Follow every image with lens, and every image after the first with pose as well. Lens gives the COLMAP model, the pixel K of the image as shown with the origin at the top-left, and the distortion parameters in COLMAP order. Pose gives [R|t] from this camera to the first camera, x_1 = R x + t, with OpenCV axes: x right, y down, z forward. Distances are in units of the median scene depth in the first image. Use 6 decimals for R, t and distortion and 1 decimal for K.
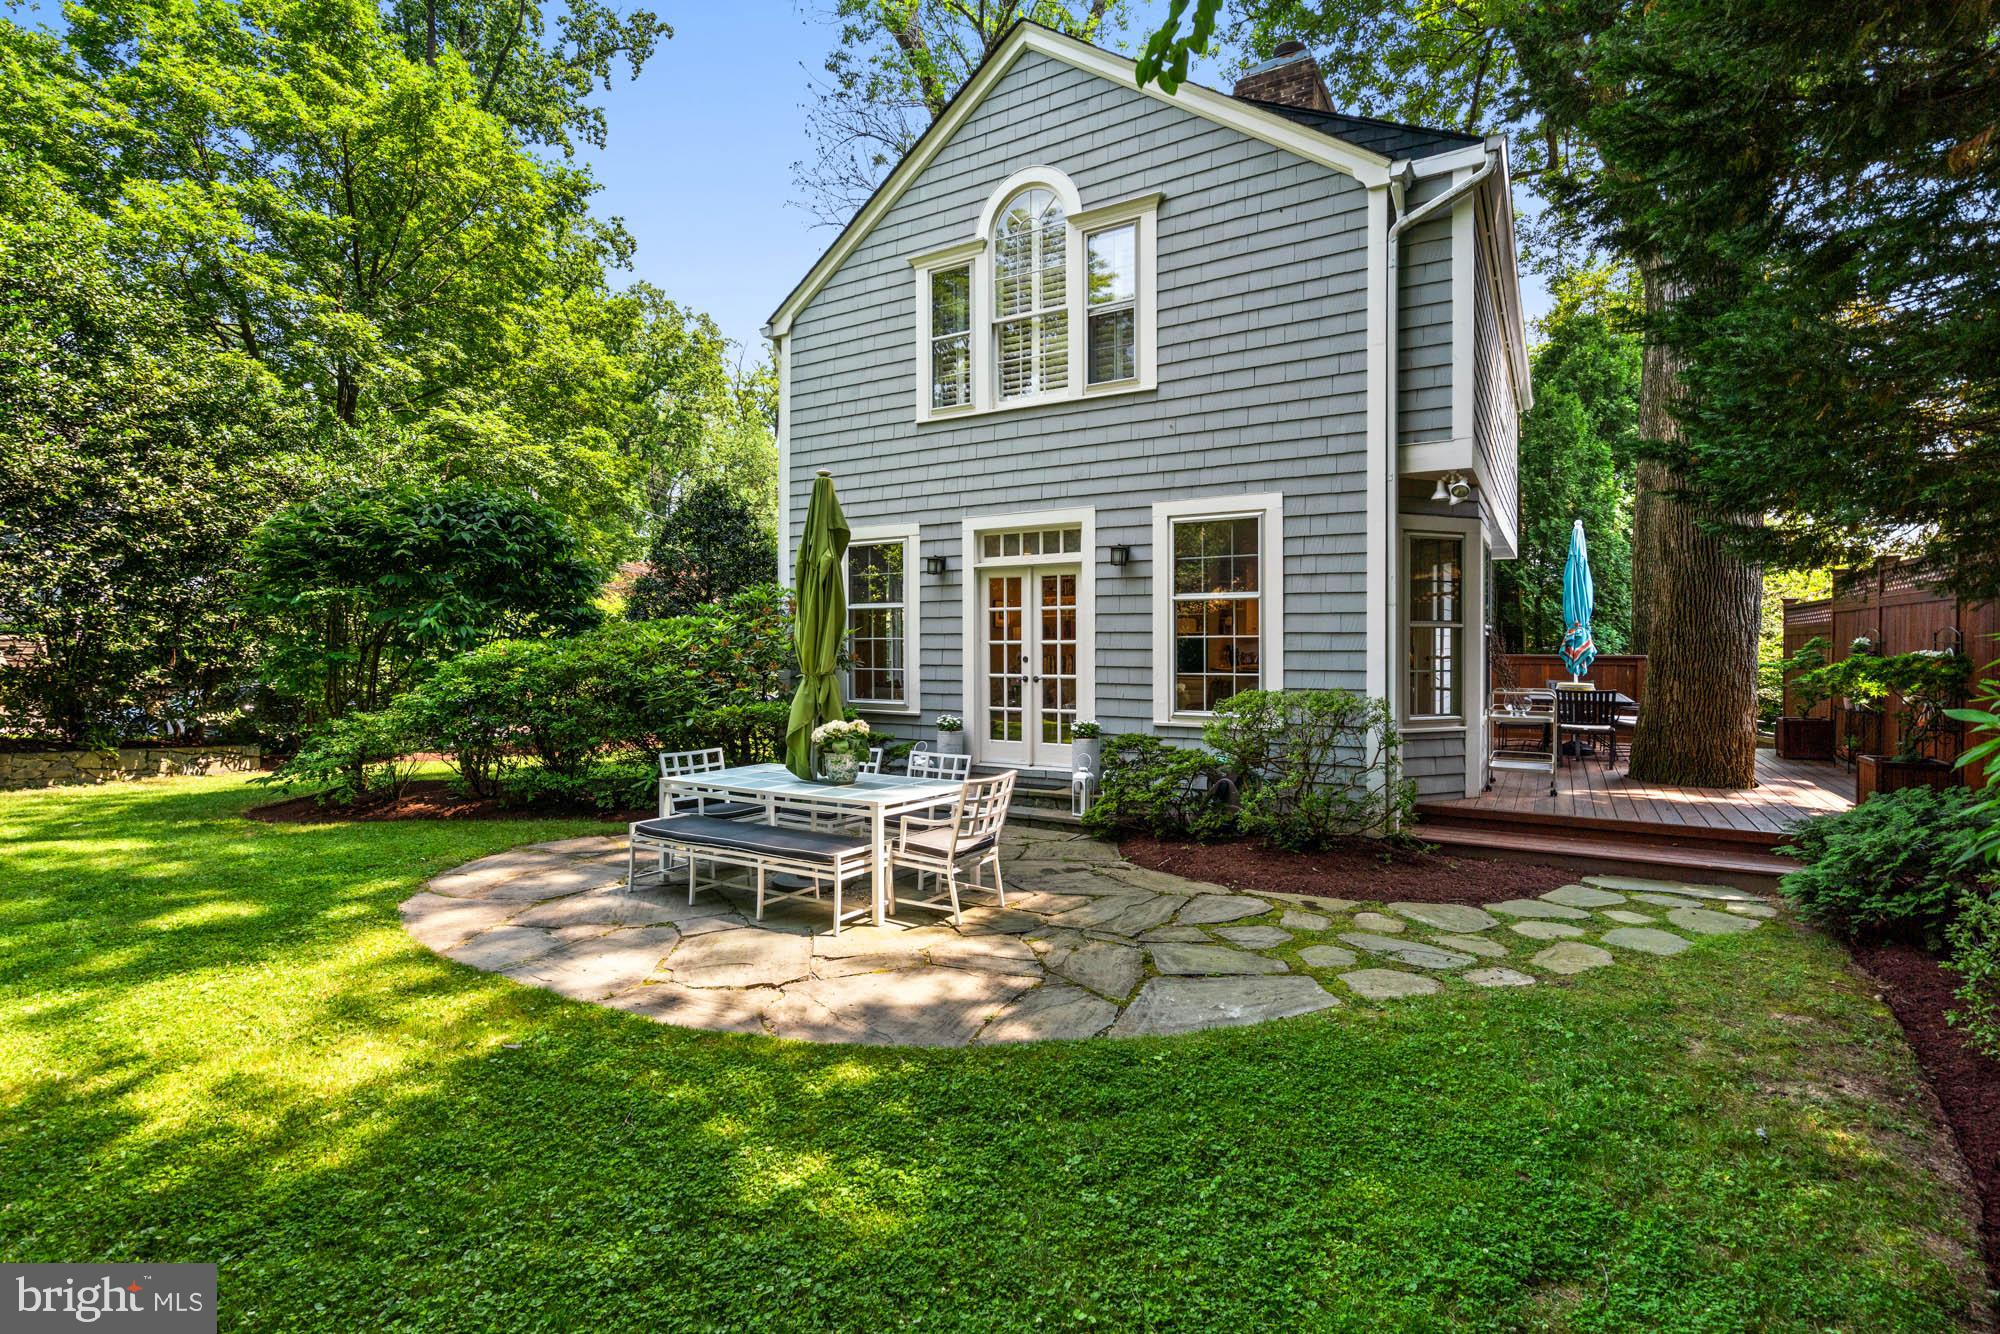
lens RADIAL K [[915.1, 0, 1017.3], [0, 915.1, 664.2], [0, 0, 1]] dist [-0.000932, 0.001491]
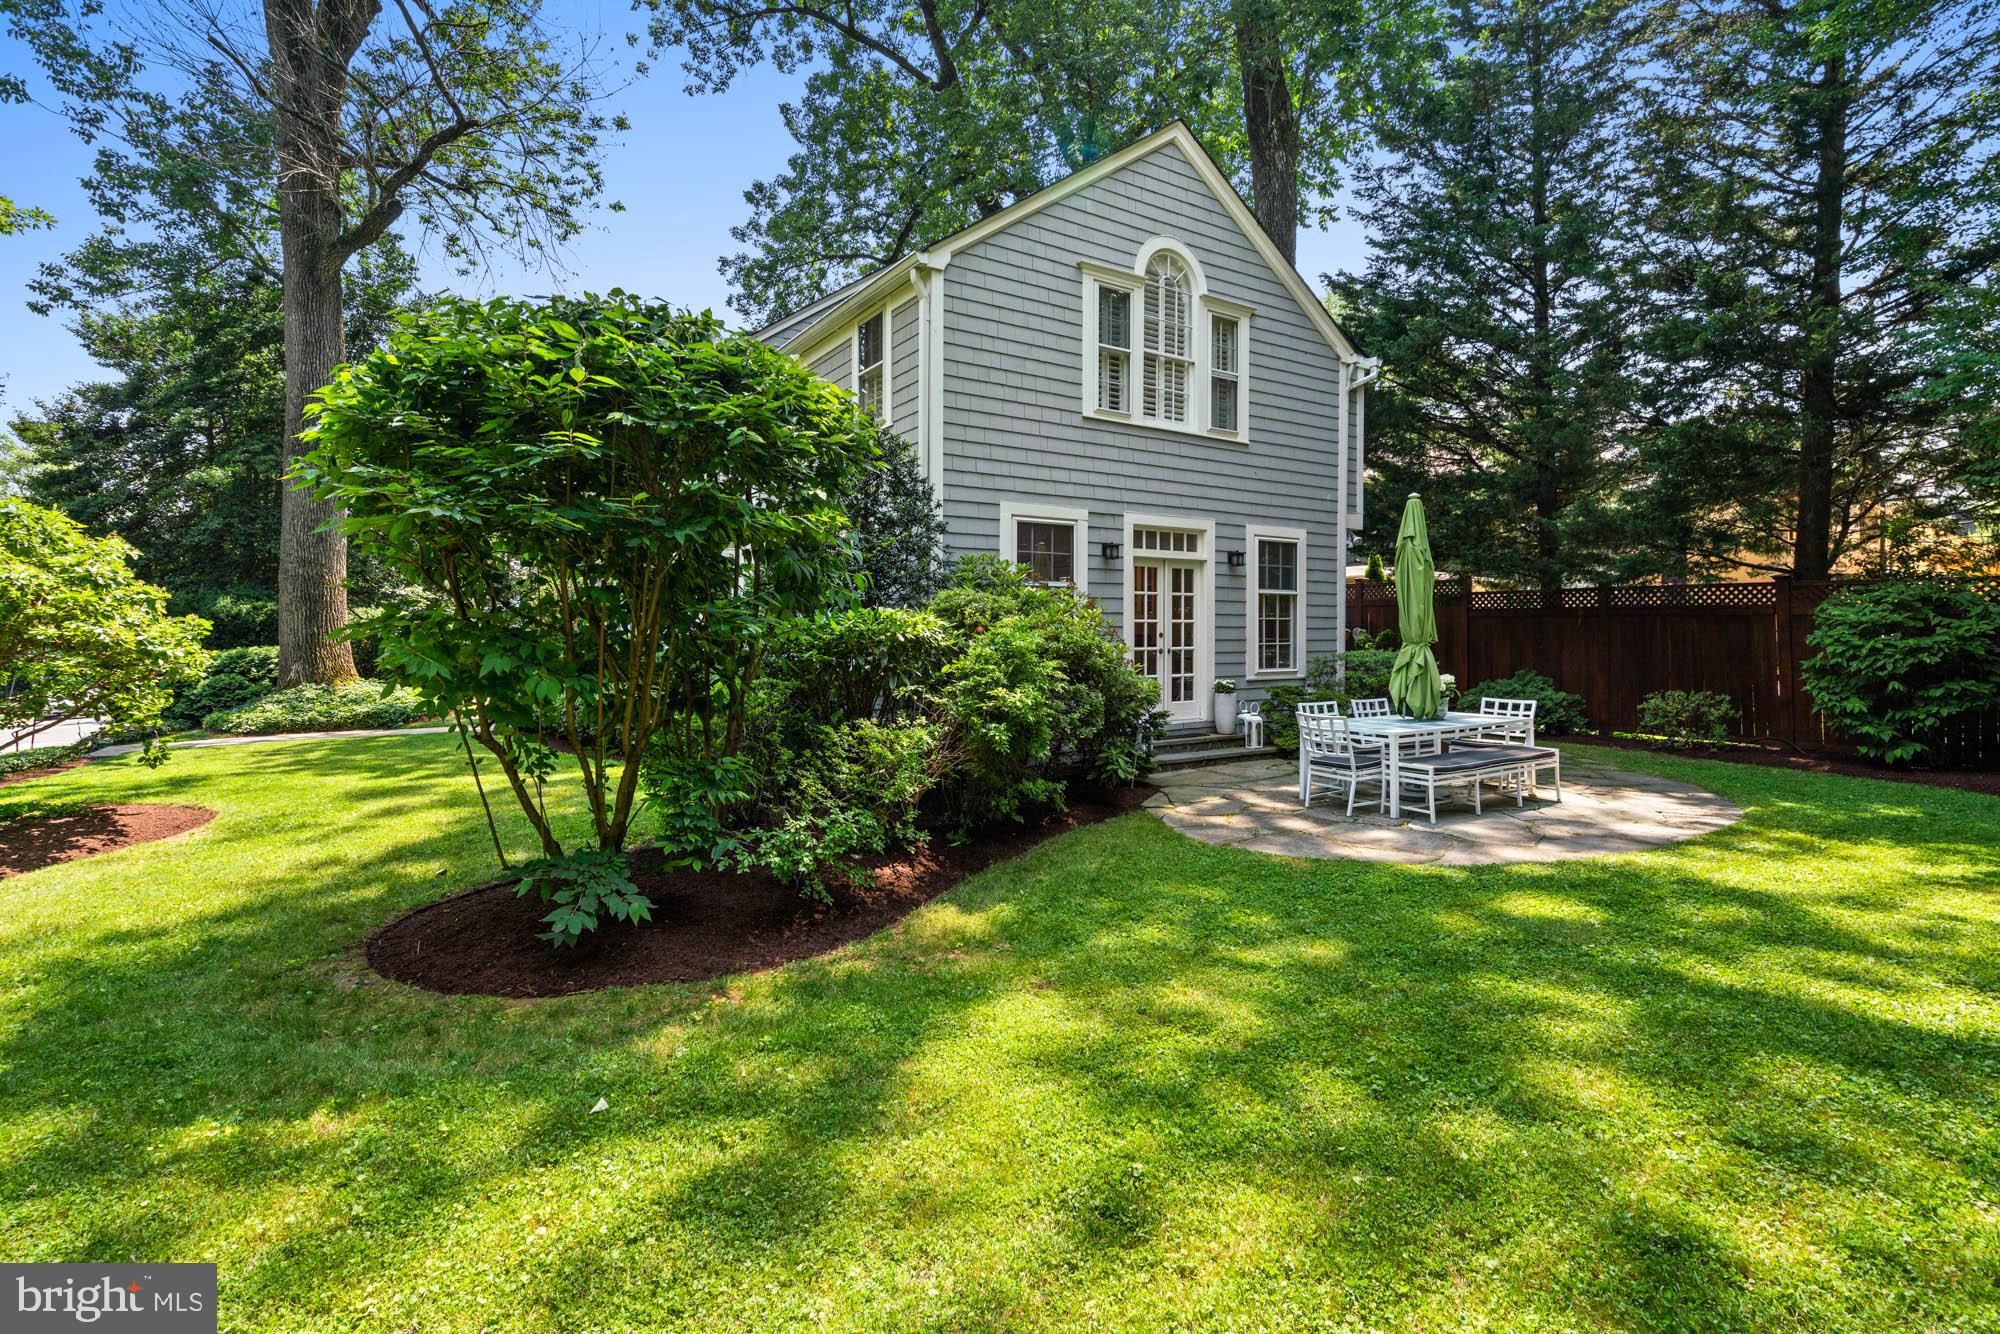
lens RADIAL K [[915.1, 0, 998.5], [0, 915.1, 654.2], [0, 0, 1]] dist [-0.000932, 0.001491]
pose [[0.447698, -0.018230, 0.893999, -1.195637], [0.024197, 0.999673, 0.008267, 0.004849], [-0.893857, 0.017931, 0.447993, 0.656371]]
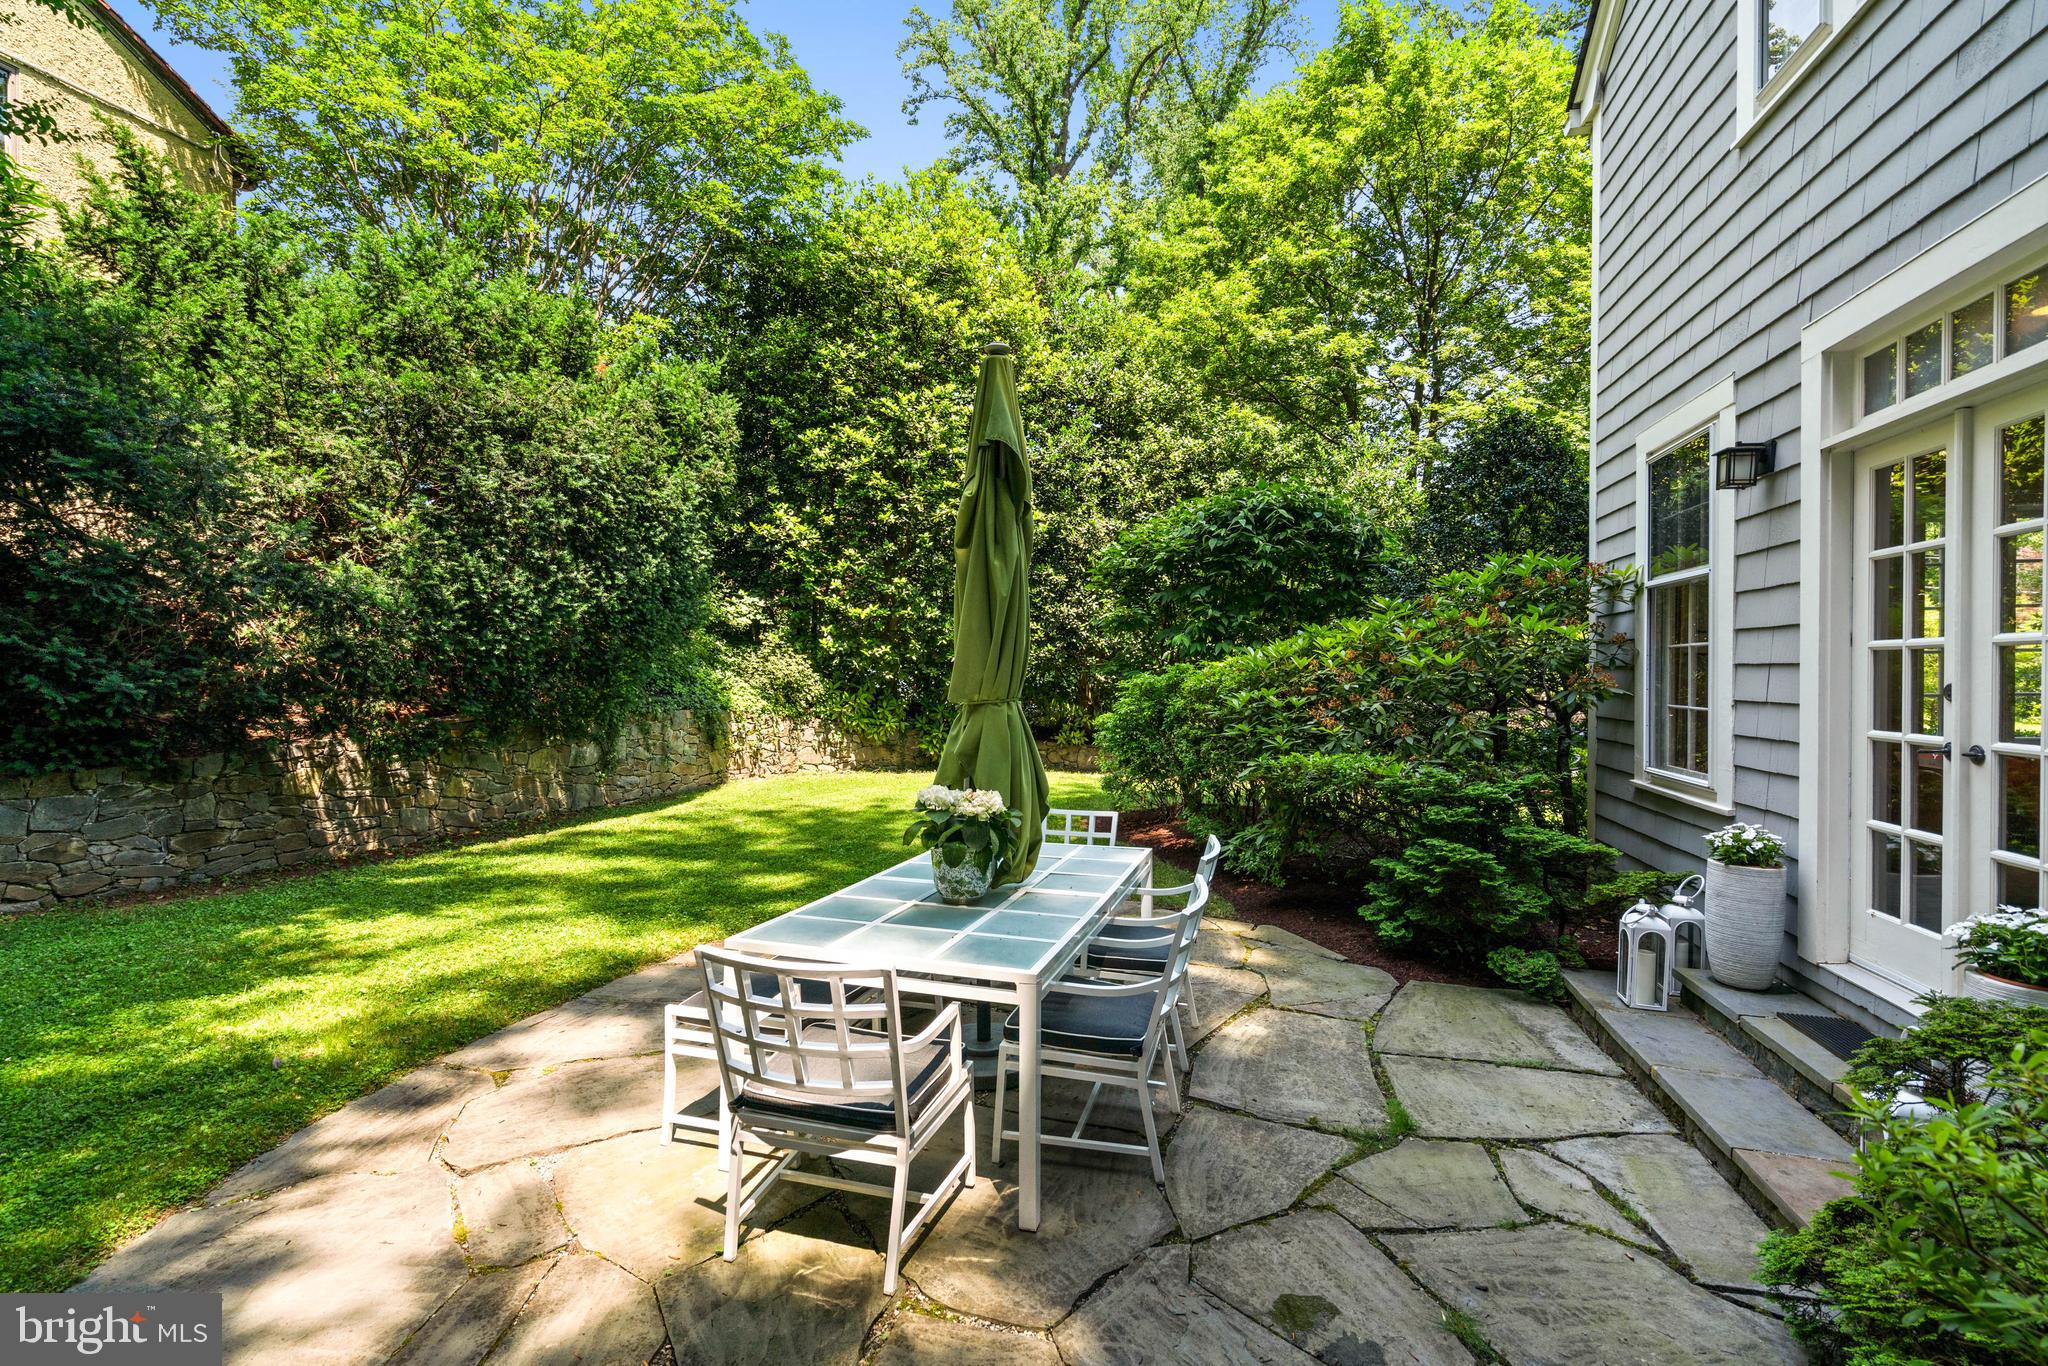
lens RADIAL K [[937.0, 0, 1022.3], [0, 937.0, 681.9], [0, 0, 1]] dist [-0.000932, 0.001491]
pose [[0.267871, 0.008462, -0.963418, 0.248379], [-0.020718, 0.999781, 0.003021, -0.003120], [0.963232, 0.019150, 0.267987, 0.595020]]
